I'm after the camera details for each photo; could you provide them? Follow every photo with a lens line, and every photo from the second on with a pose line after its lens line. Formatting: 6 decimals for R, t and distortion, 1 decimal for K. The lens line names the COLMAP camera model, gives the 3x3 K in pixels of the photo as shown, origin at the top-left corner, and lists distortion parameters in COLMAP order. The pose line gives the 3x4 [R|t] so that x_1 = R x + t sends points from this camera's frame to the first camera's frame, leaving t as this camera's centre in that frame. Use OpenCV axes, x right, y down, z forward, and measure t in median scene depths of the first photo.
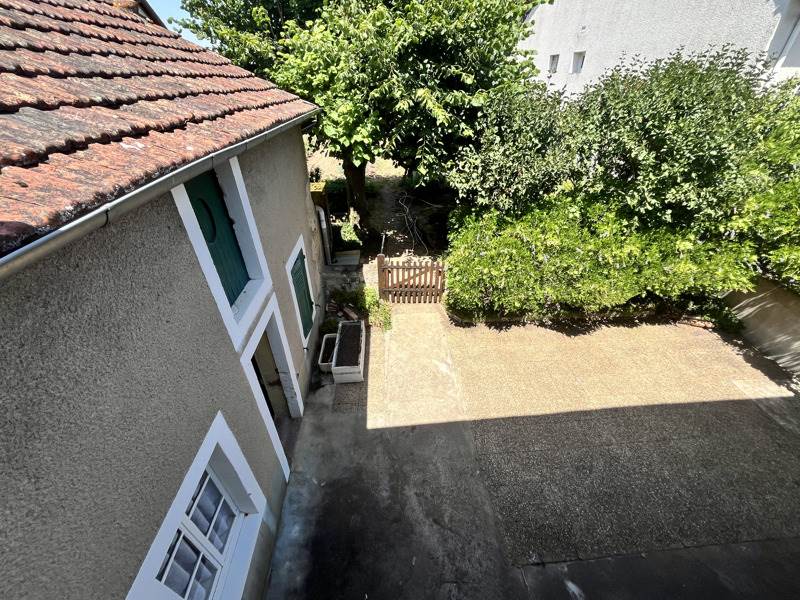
lens RADIAL K [[324.7, 0, 399.5], [0, 324.7, 297.8], [0, 0, 1]] dist [0.001483, -0.000133]
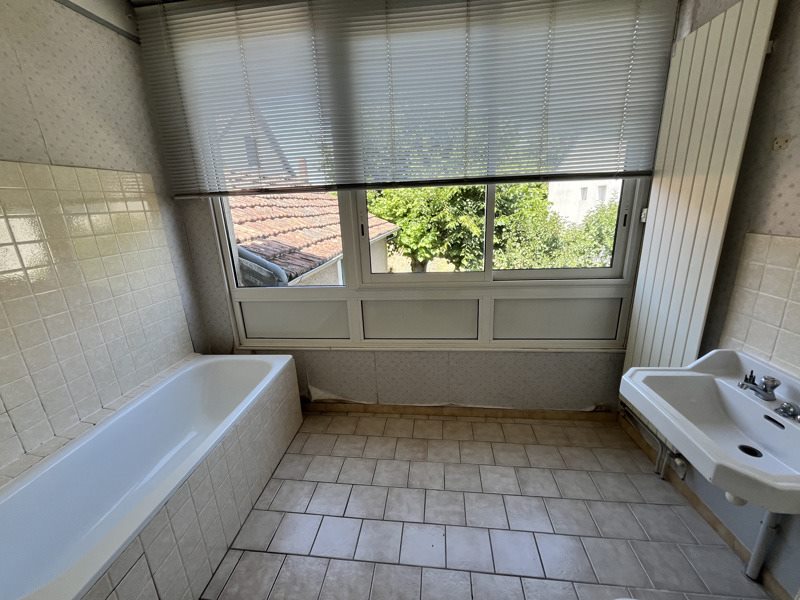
lens RADIAL K [[324.7, 0, 400.4], [0, 324.7, 299.0], [0, 0, 1]] dist [0.001483, -0.000133]
pose [[0.982486, 0.029761, -0.183943, 0.059928], [-0.084451, 0.951074, -0.297197, 0.218213], [0.166098, 0.307527, 0.936931, -0.374256]]
